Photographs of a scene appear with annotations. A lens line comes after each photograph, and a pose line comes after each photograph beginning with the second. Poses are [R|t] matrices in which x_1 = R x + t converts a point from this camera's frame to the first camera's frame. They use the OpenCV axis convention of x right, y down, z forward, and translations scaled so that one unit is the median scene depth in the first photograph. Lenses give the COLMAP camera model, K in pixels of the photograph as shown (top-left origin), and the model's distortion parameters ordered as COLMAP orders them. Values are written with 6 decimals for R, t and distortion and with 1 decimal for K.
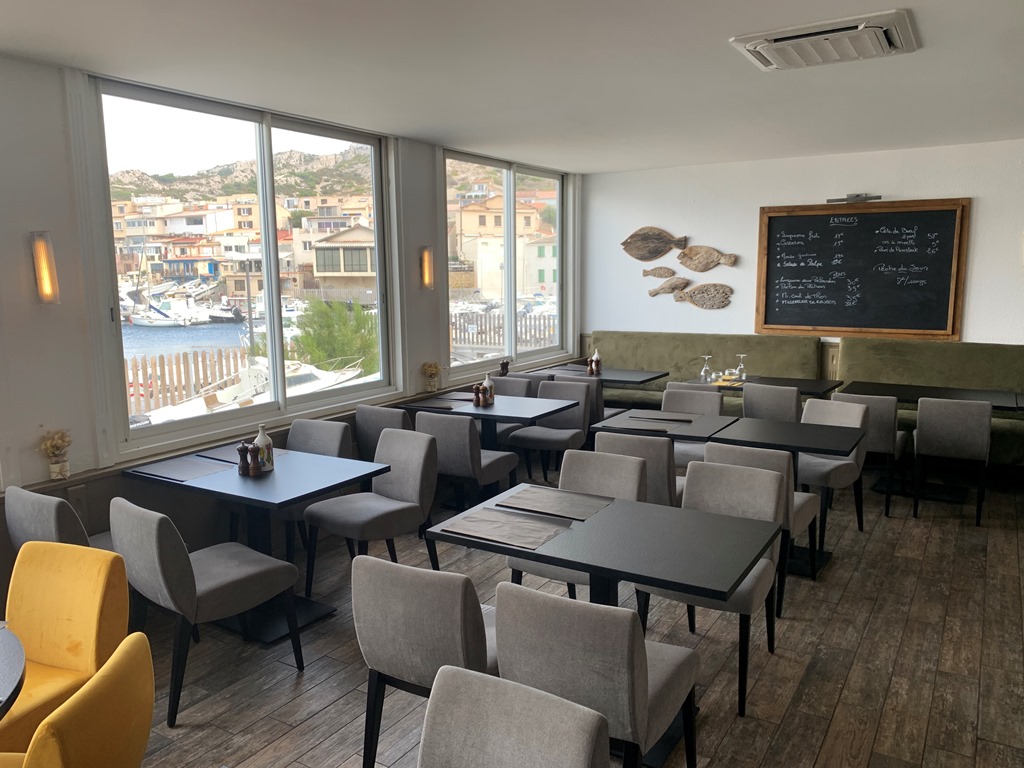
lens RADIAL K [[785.2, 0, 513.3], [0, 785.2, 385.8], [0, 0, 1]] dist [-0.004861, -0.007240]
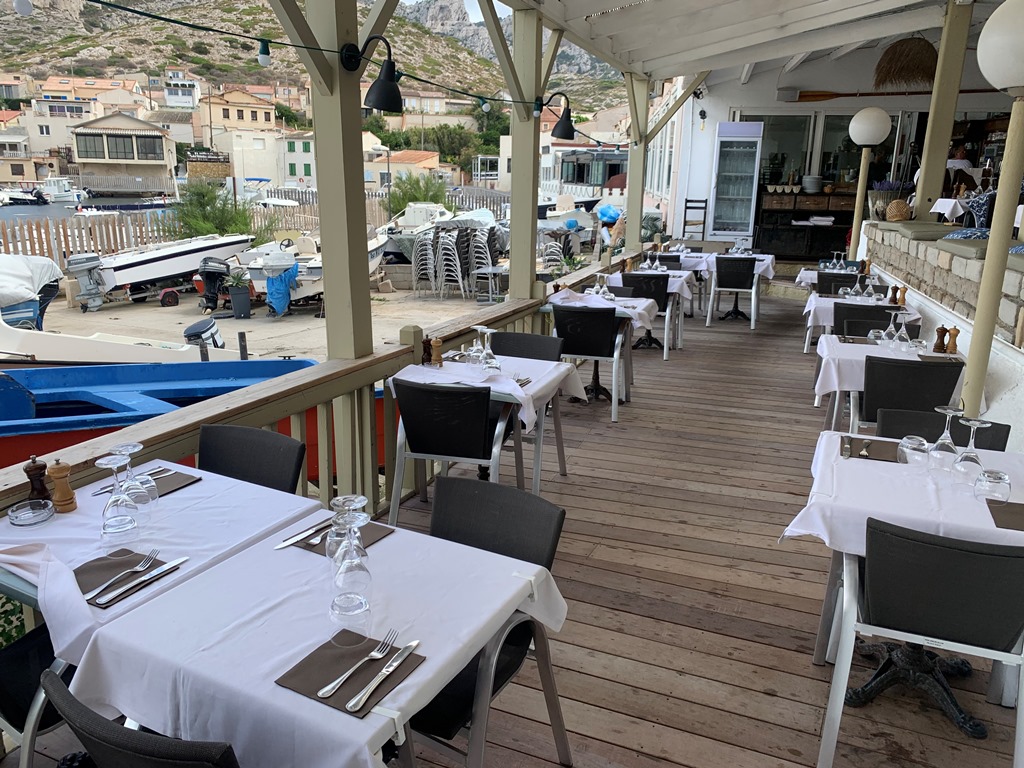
lens RADIAL K [[785.2, 0, 511.2], [0, 785.2, 383.9], [0, 0, 1]] dist [-0.004861, -0.007240]
pose [[0.900727, -0.082199, 0.426537, -0.197117], [0.030107, 0.991385, 0.127473, 0.030715], [-0.433341, -0.101977, 0.895442, -0.167255]]
